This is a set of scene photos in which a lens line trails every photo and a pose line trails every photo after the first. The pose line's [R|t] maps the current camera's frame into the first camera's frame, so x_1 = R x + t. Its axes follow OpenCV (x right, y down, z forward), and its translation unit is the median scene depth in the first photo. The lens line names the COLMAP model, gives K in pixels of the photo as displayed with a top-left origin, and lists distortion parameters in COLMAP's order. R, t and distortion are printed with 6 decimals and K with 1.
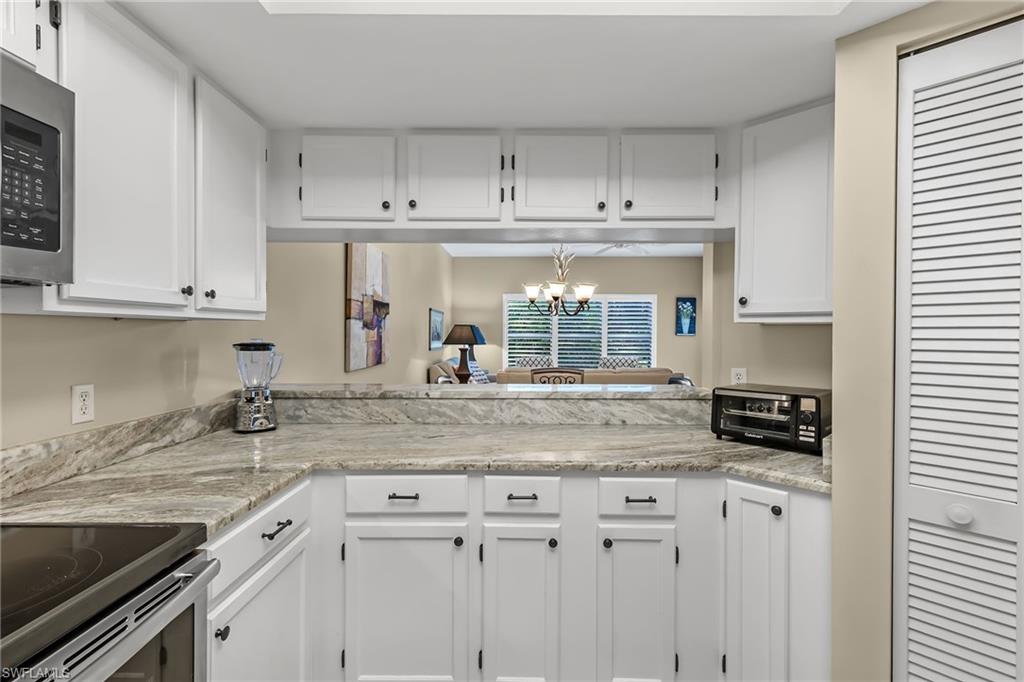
lens RADIAL K [[467.9, 0, 510.6], [0, 467.9, 337.0], [0, 0, 1]] dist [0.000723, 0.000569]
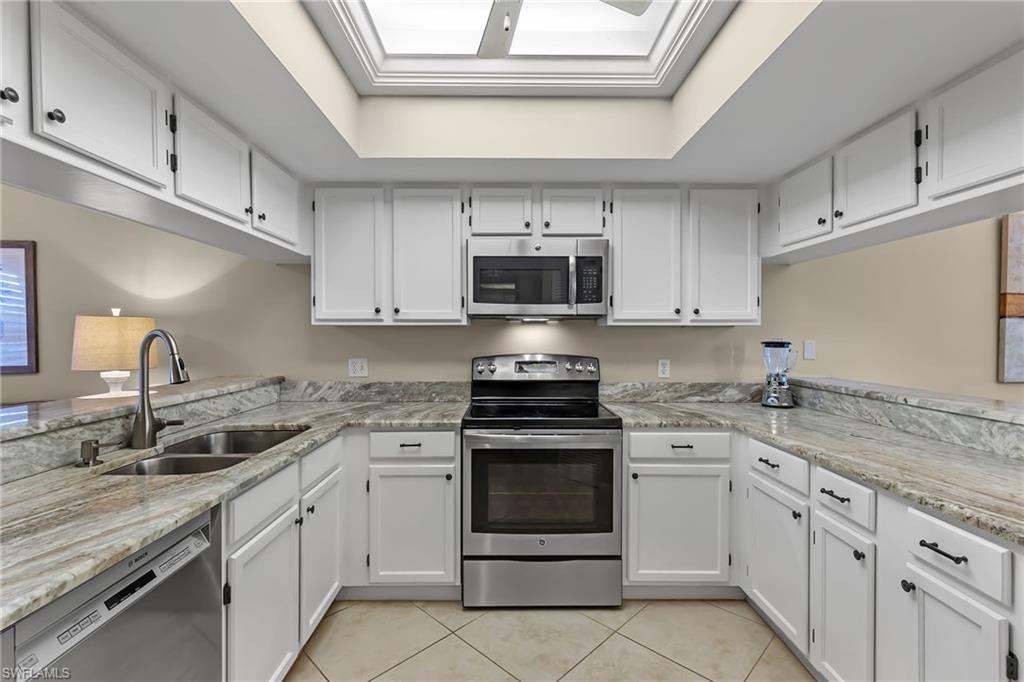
lens RADIAL K [[467.9, 0, 508.6], [0, 467.9, 340.1], [0, 0, 1]] dist [0.000723, 0.000569]
pose [[0.014682, 0.012529, -0.999814, 0.773495], [-0.011375, 0.999859, 0.012363, 0.000713], [0.999828, 0.011192, 0.014822, 0.206098]]
